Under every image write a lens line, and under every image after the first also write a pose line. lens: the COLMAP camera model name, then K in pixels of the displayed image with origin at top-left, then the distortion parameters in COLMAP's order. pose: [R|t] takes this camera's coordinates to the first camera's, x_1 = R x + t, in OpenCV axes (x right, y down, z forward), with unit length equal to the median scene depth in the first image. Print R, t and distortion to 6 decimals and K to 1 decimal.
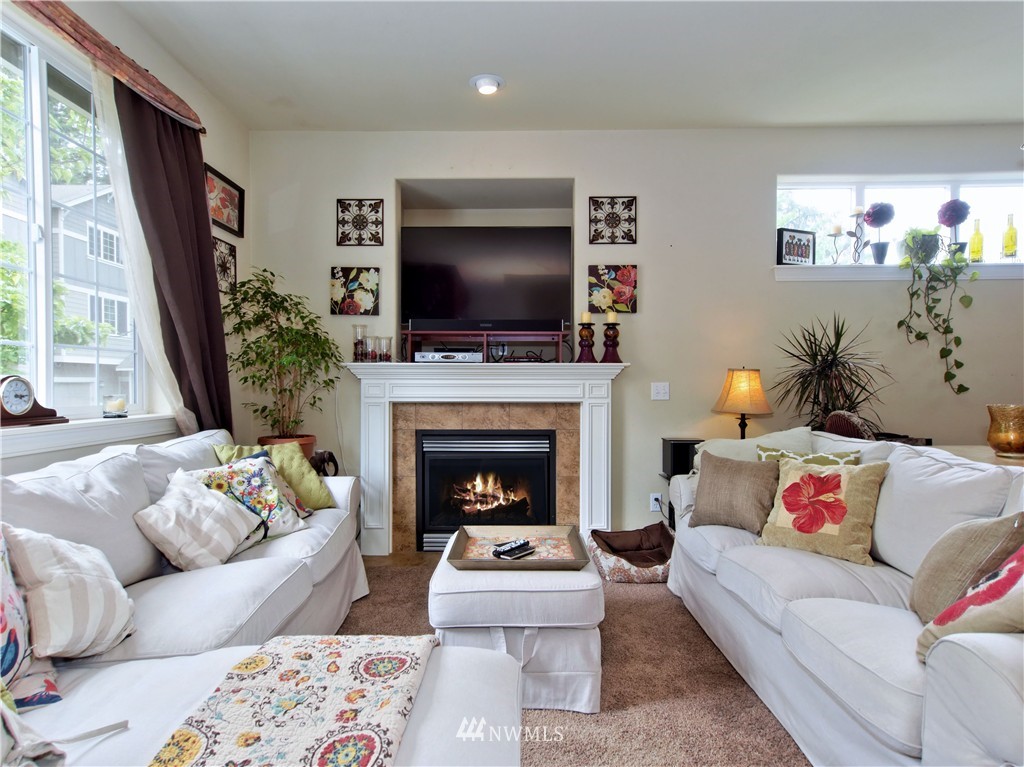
lens RADIAL K [[579.9, 0, 506.9], [0, 579.9, 389.1], [0, 0, 1]] dist [0.014955, 0.007742]
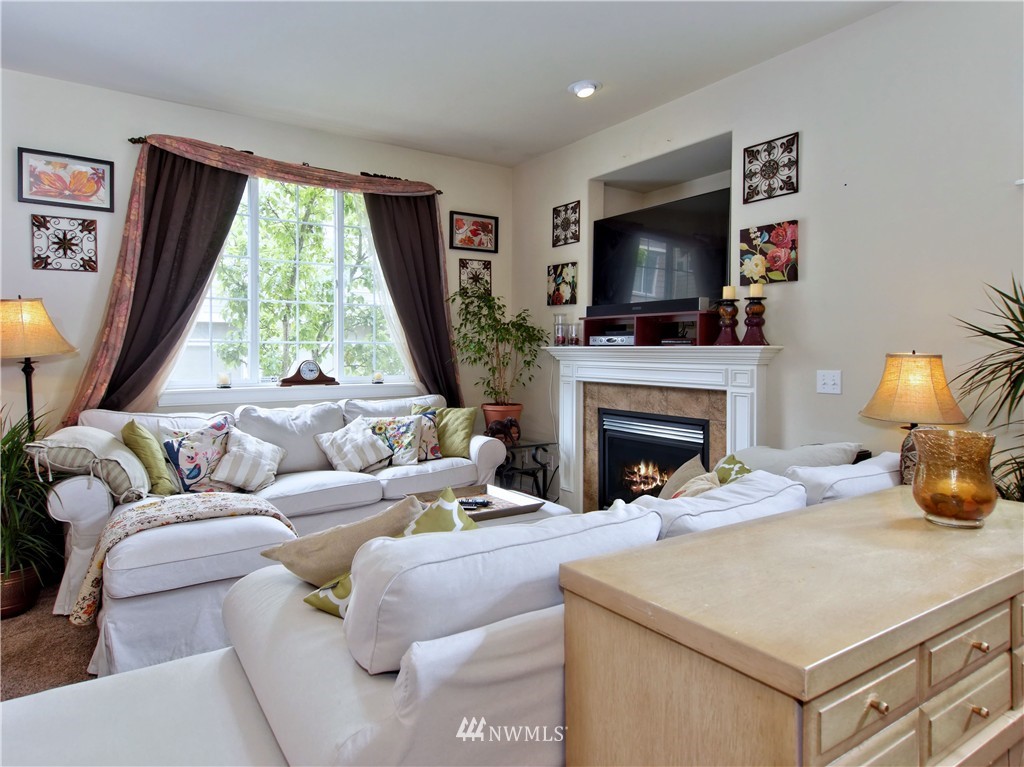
lens RADIAL K [[617.6, 0, 474.9], [0, 617.6, 363.6], [0, 0, 1]] dist [0.002820, 0.006116]
pose [[0.546183, 0.018765, -0.837456, 0.687165], [-0.010116, 0.999824, 0.015806, -0.027964], [0.837605, -0.000161, 0.546276, 0.179374]]
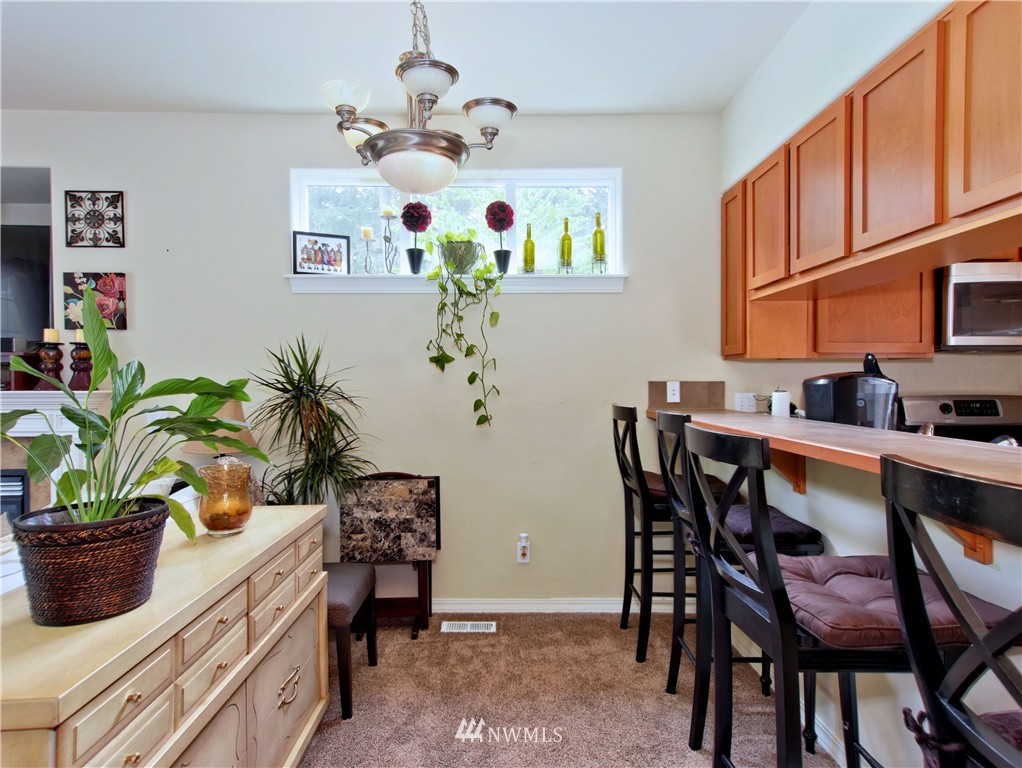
lens RADIAL K [[578.8, 0, 506.4], [0, 578.8, 383.3], [0, 0, 1]] dist [0.014955, 0.007742]
pose [[0.999684, -0.003231, 0.024924, 0.753786], [0.003234, 0.999995, -0.000067, -0.051402], [-0.024924, 0.000148, 0.999689, 0.140202]]
